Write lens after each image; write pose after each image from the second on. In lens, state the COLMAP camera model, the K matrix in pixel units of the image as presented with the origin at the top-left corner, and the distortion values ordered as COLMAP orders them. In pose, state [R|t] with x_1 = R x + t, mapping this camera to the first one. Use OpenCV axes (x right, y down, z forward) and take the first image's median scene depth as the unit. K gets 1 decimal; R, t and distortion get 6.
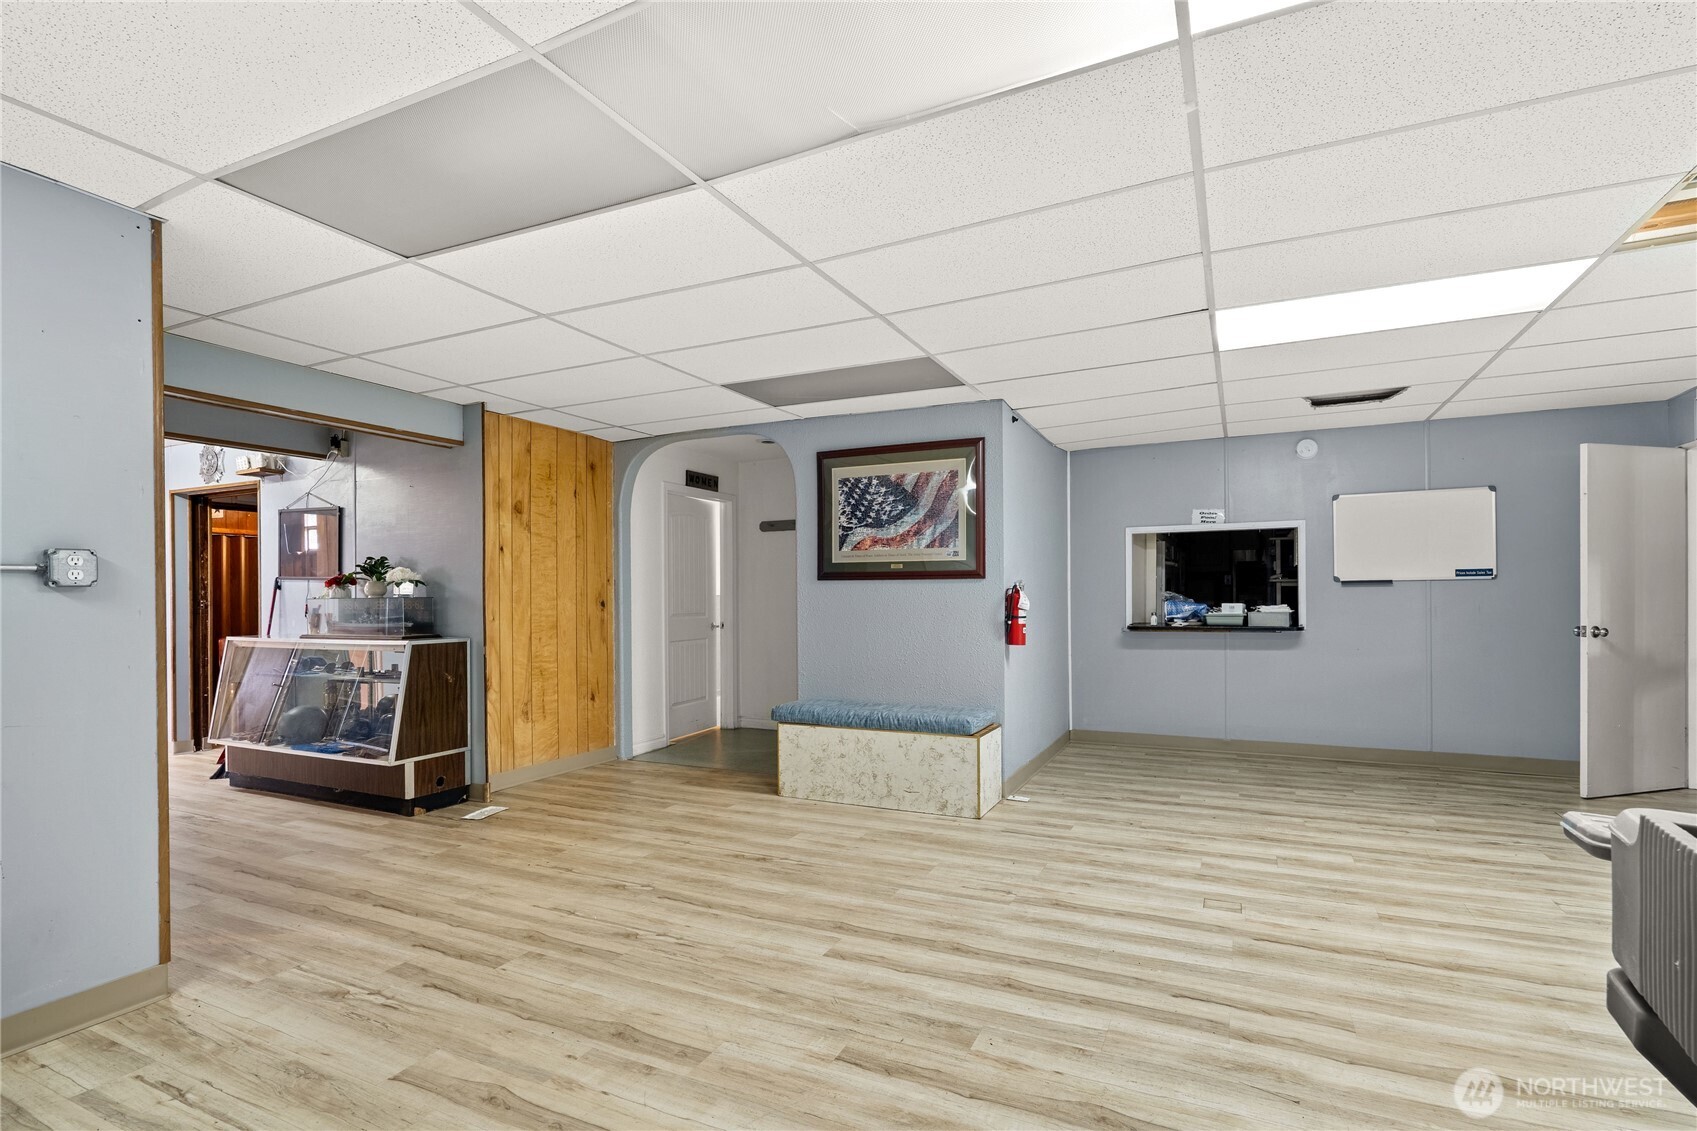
lens RADIAL K [[793.3, 0, 851.3], [0, 793.3, 579.6], [0, 0, 1]] dist [0.001665, 0.000287]
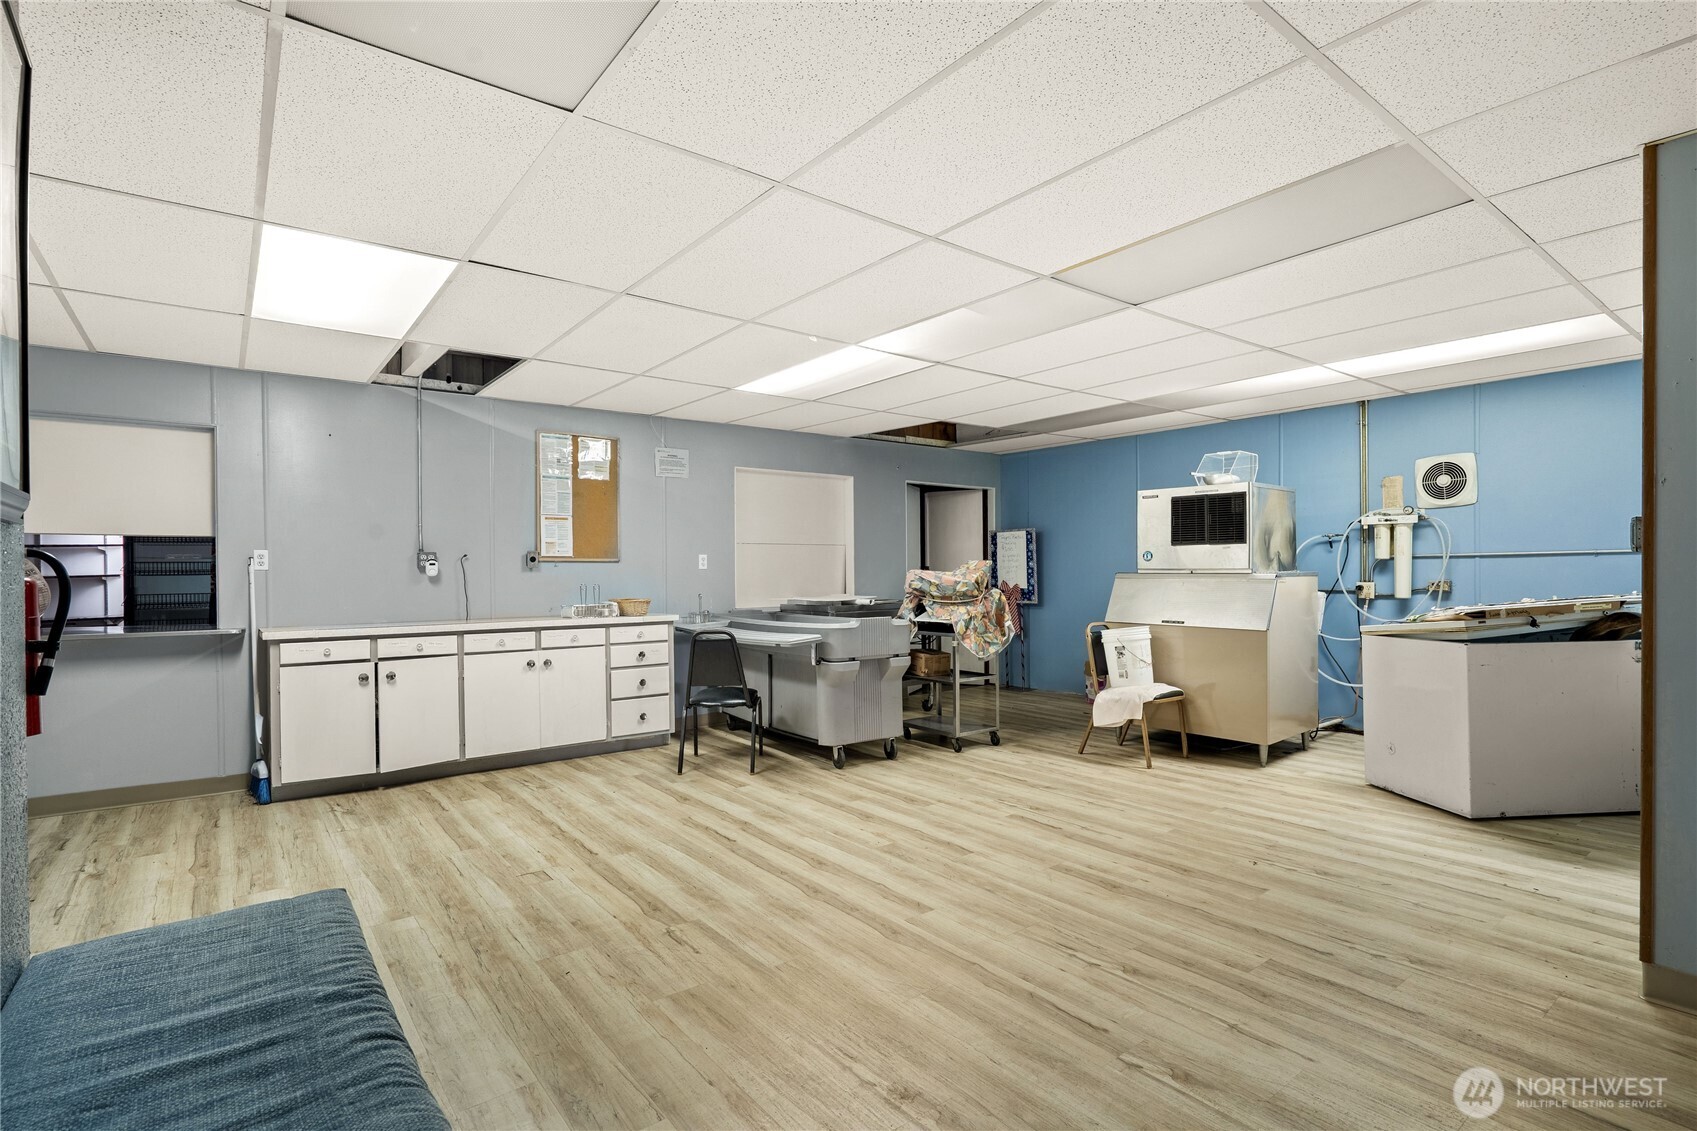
lens RADIAL K [[793.3, 0, 848.4], [0, 793.3, 575.2], [0, 0, 1]] dist [0.001665, 0.000287]
pose [[-0.888011, 0.012343, 0.459657, -0.406867], [0.004783, 0.999834, -0.017609, 0.043560], [-0.459798, -0.013439, -0.887922, 1.907632]]
